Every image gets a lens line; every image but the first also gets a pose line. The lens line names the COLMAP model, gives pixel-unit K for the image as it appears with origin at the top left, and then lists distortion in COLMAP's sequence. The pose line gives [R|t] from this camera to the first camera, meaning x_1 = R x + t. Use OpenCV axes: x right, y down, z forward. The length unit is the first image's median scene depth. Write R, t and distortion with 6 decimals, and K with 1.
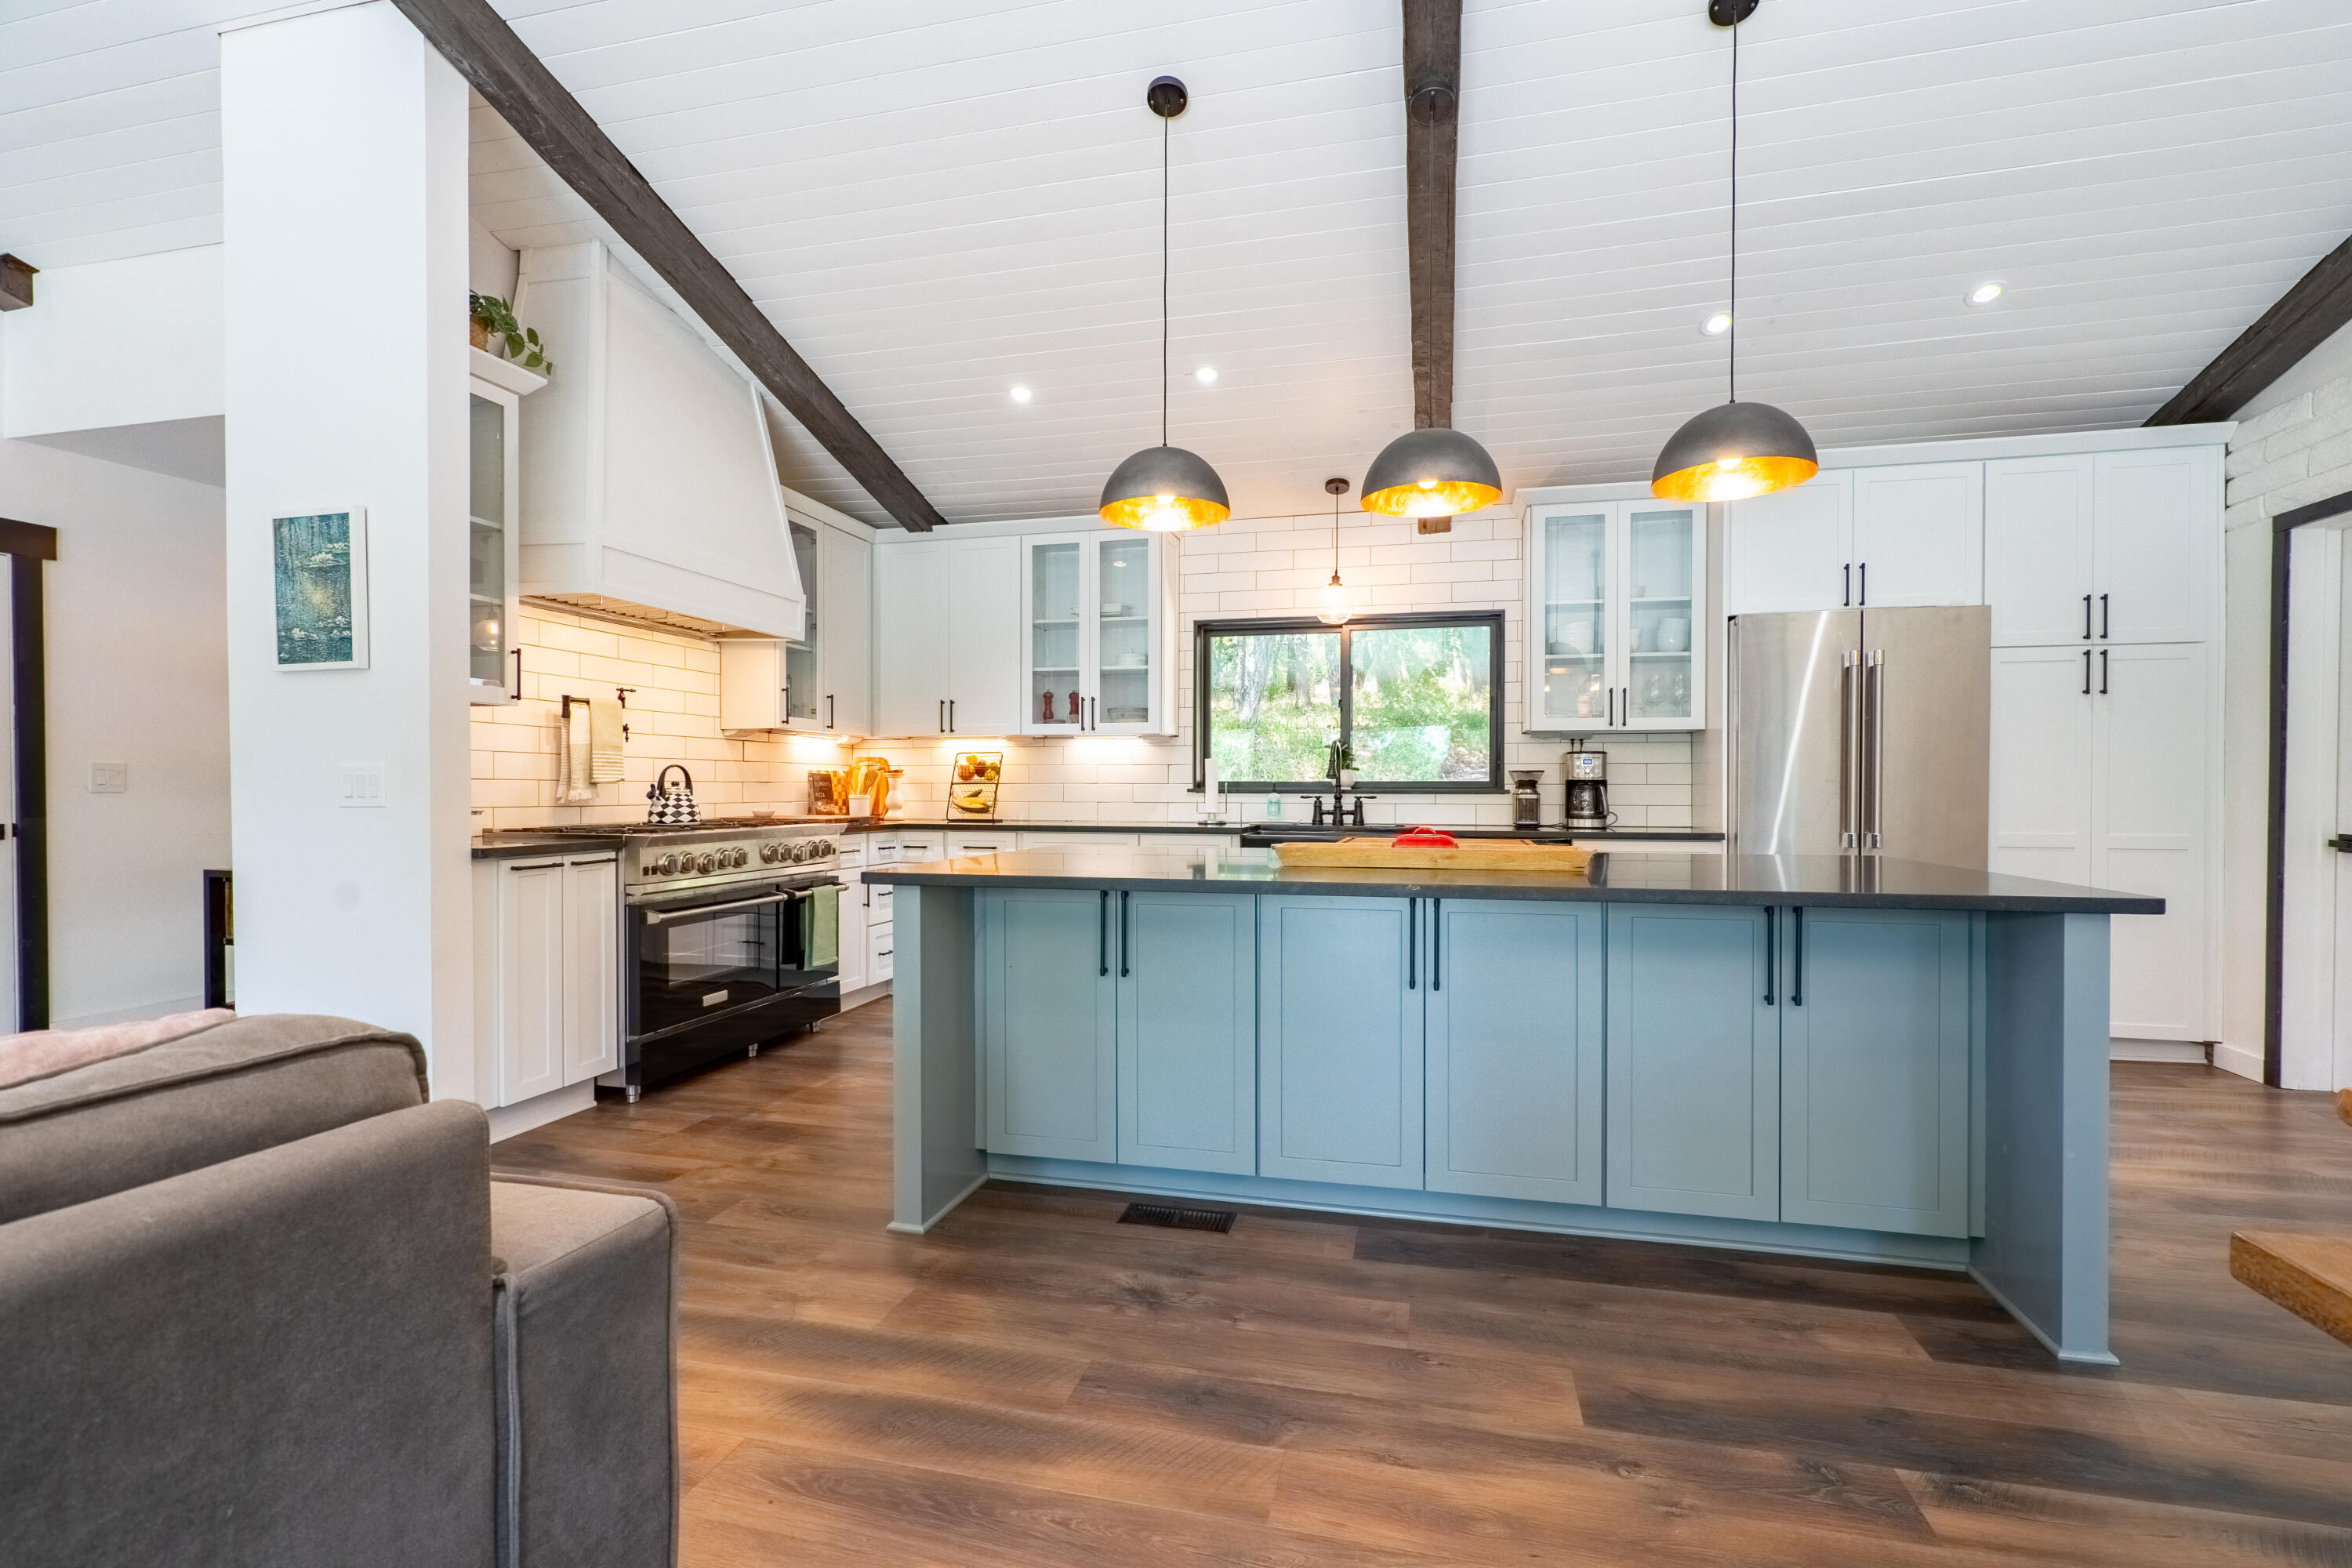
lens RADIAL K [[1063.3, 0, 1183.9], [0, 1063.3, 799.0], [0, 0, 1]] dist [-0.009039, 0.004282]
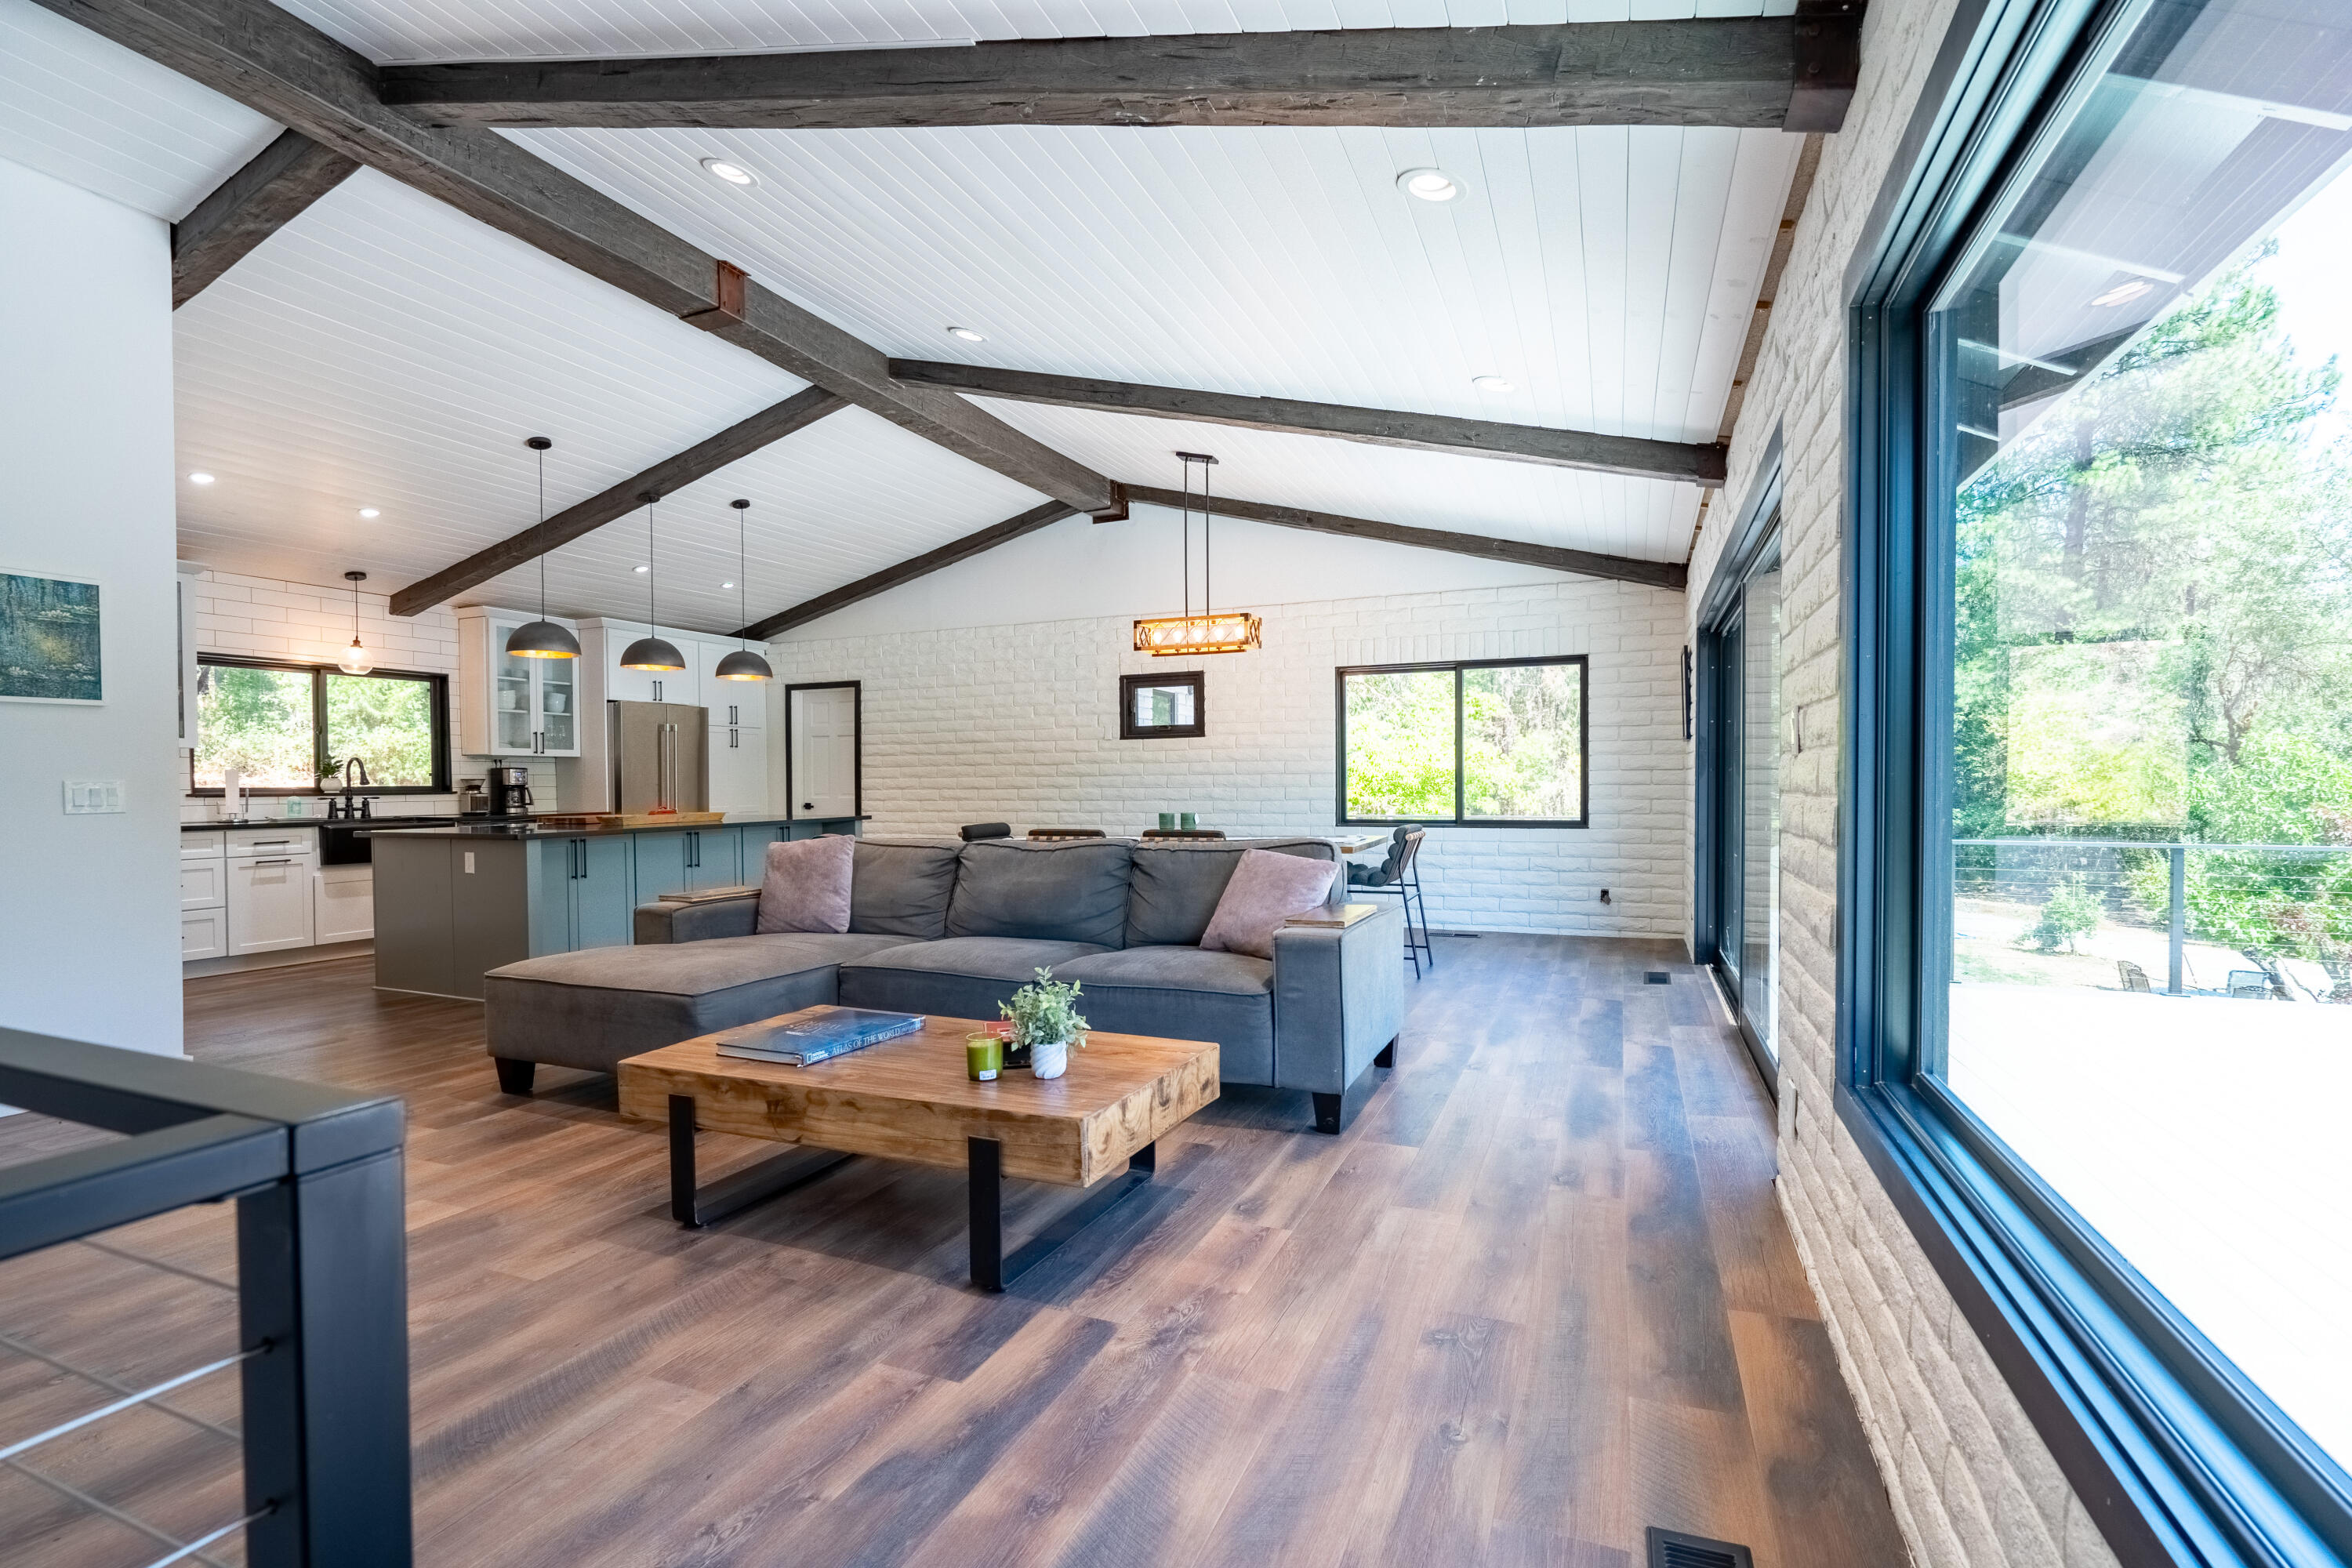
lens RADIAL K [[1063.3, 0, 1177.4], [0, 1063.3, 798.6], [0, 0, 1]] dist [-0.009039, 0.004282]
pose [[0.158132, -0.018327, 0.987248, -1.293896], [0.017347, 0.999725, 0.015780, -0.005281], [-0.987266, 0.014630, 0.158406, -0.349167]]
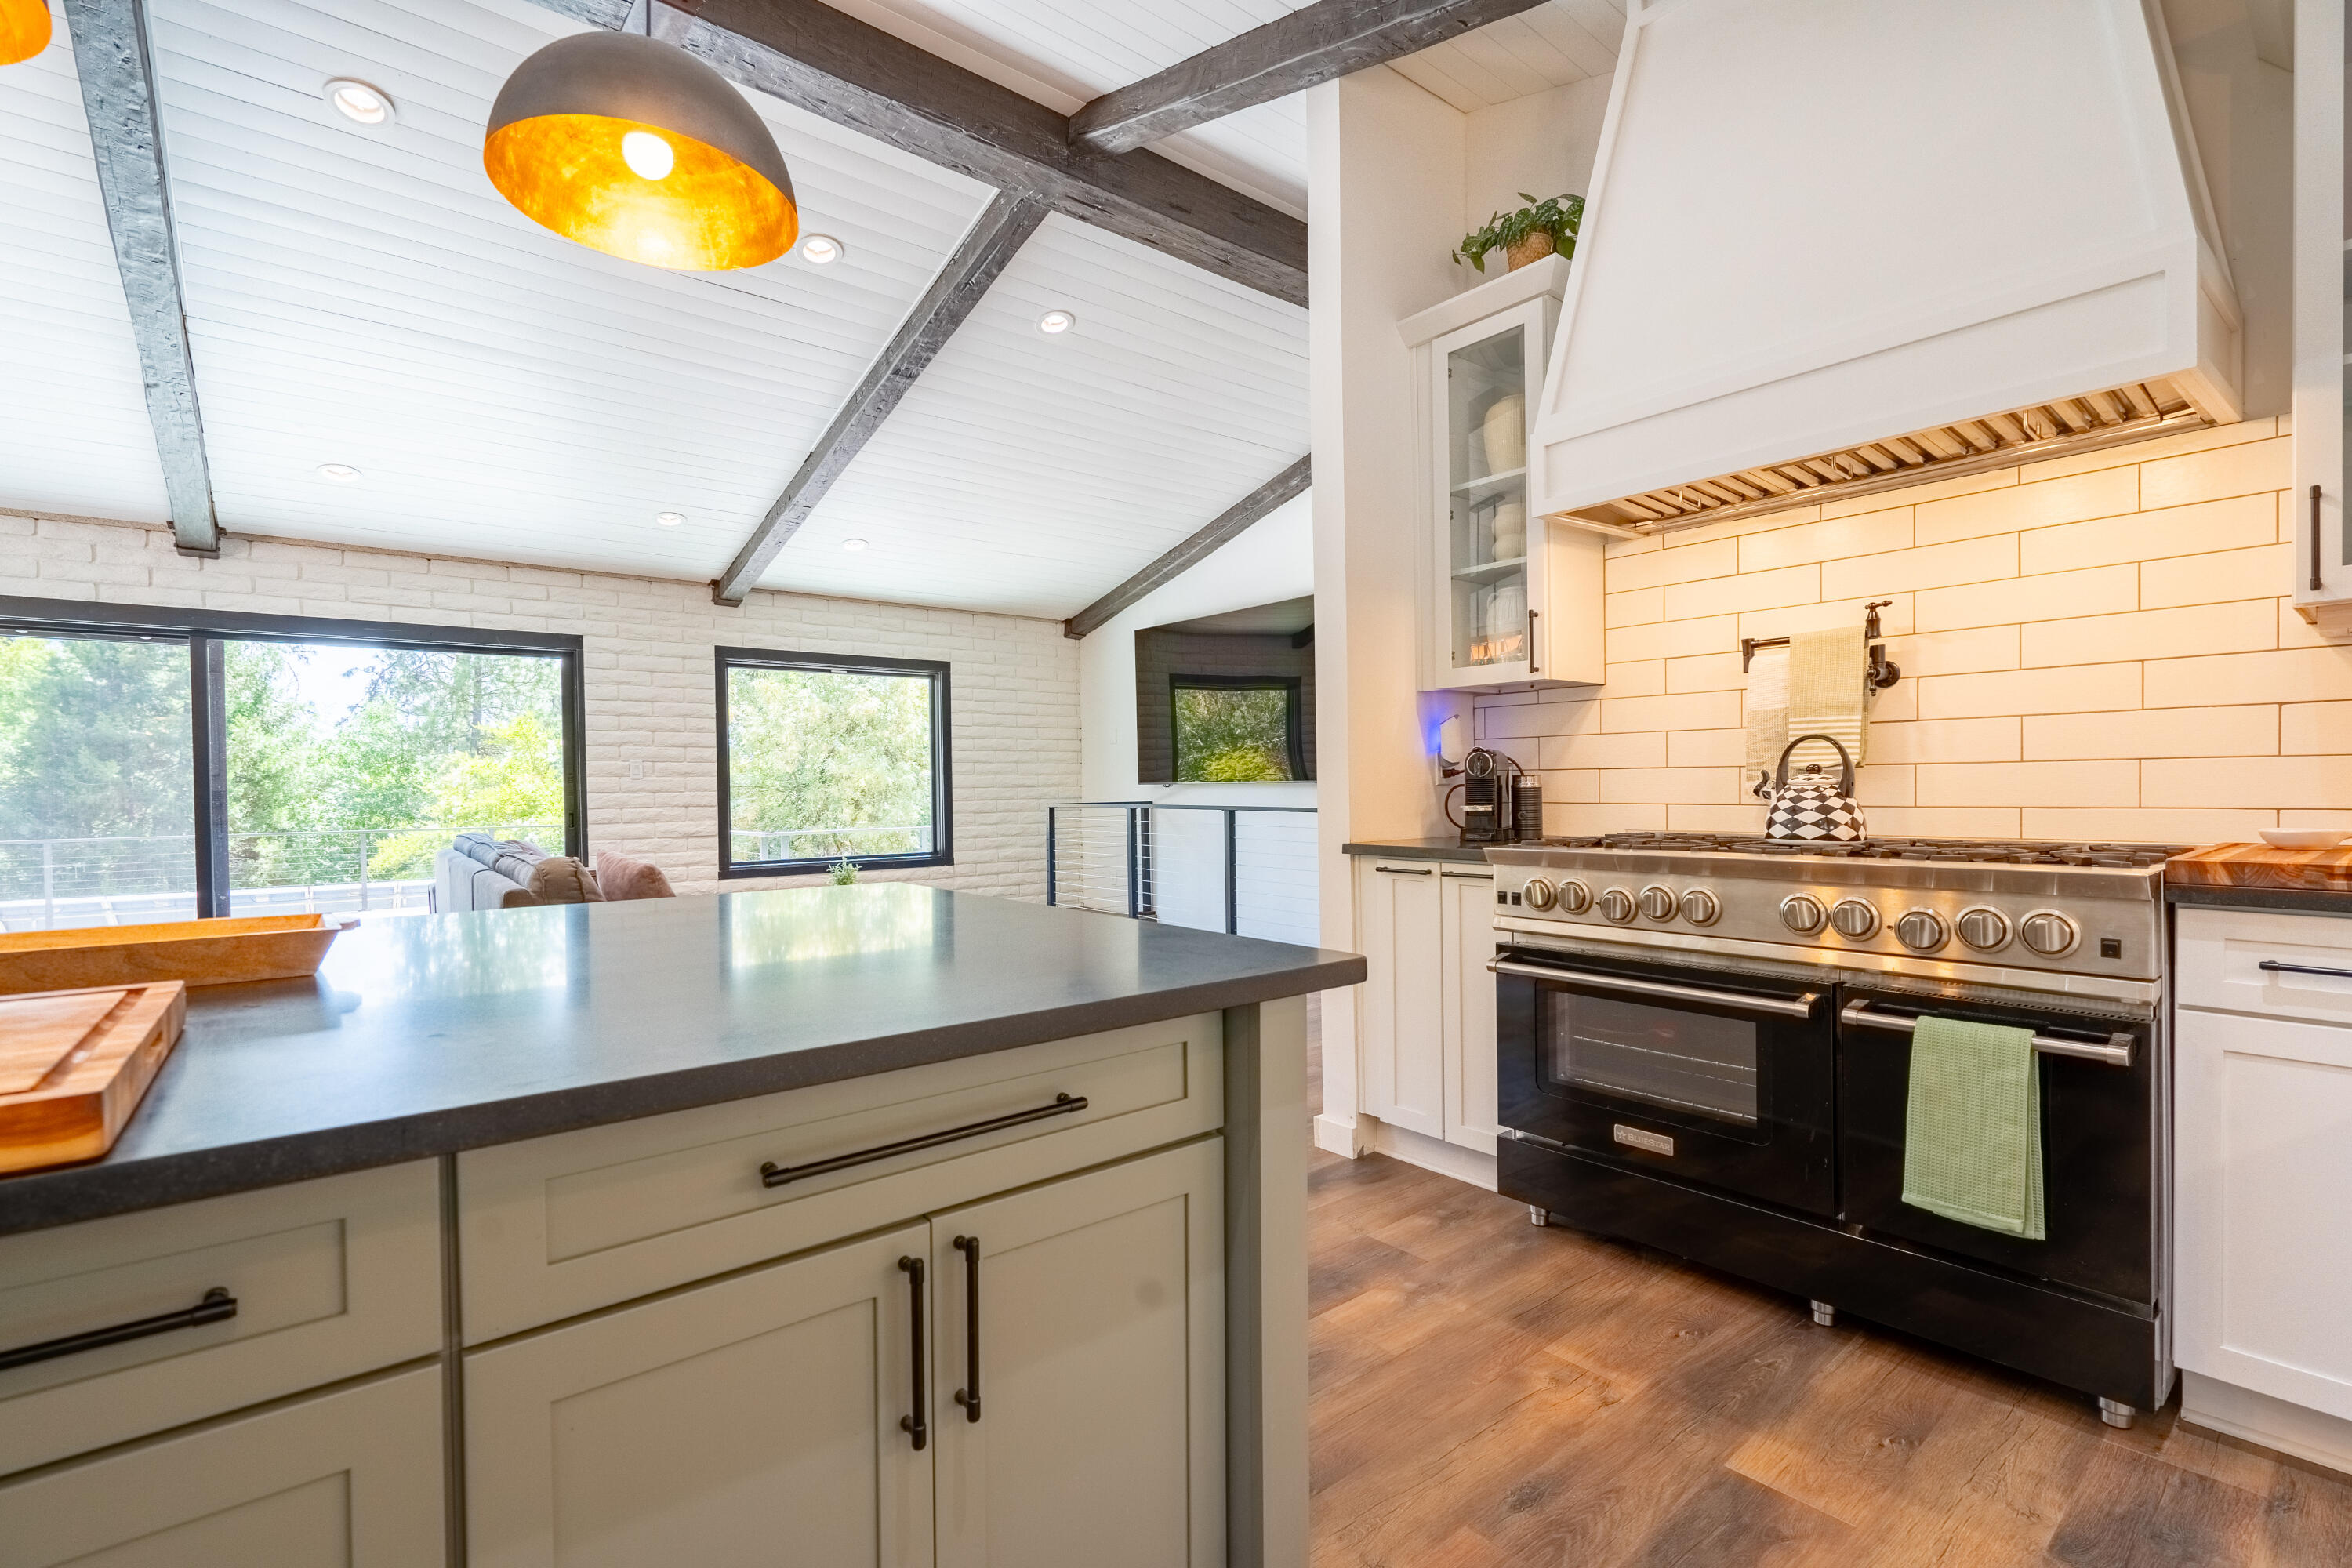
lens RADIAL K [[1063.3, 0, 1176.3], [0, 1063.3, 796.1], [0, 0, 1]] dist [-0.009039, 0.004282]
pose [[-0.600754, 0.014438, -0.799303, 0.160616], [0.002799, 0.999869, 0.015958, -0.009874], [0.799429, 0.007350, -0.600716, 1.057020]]
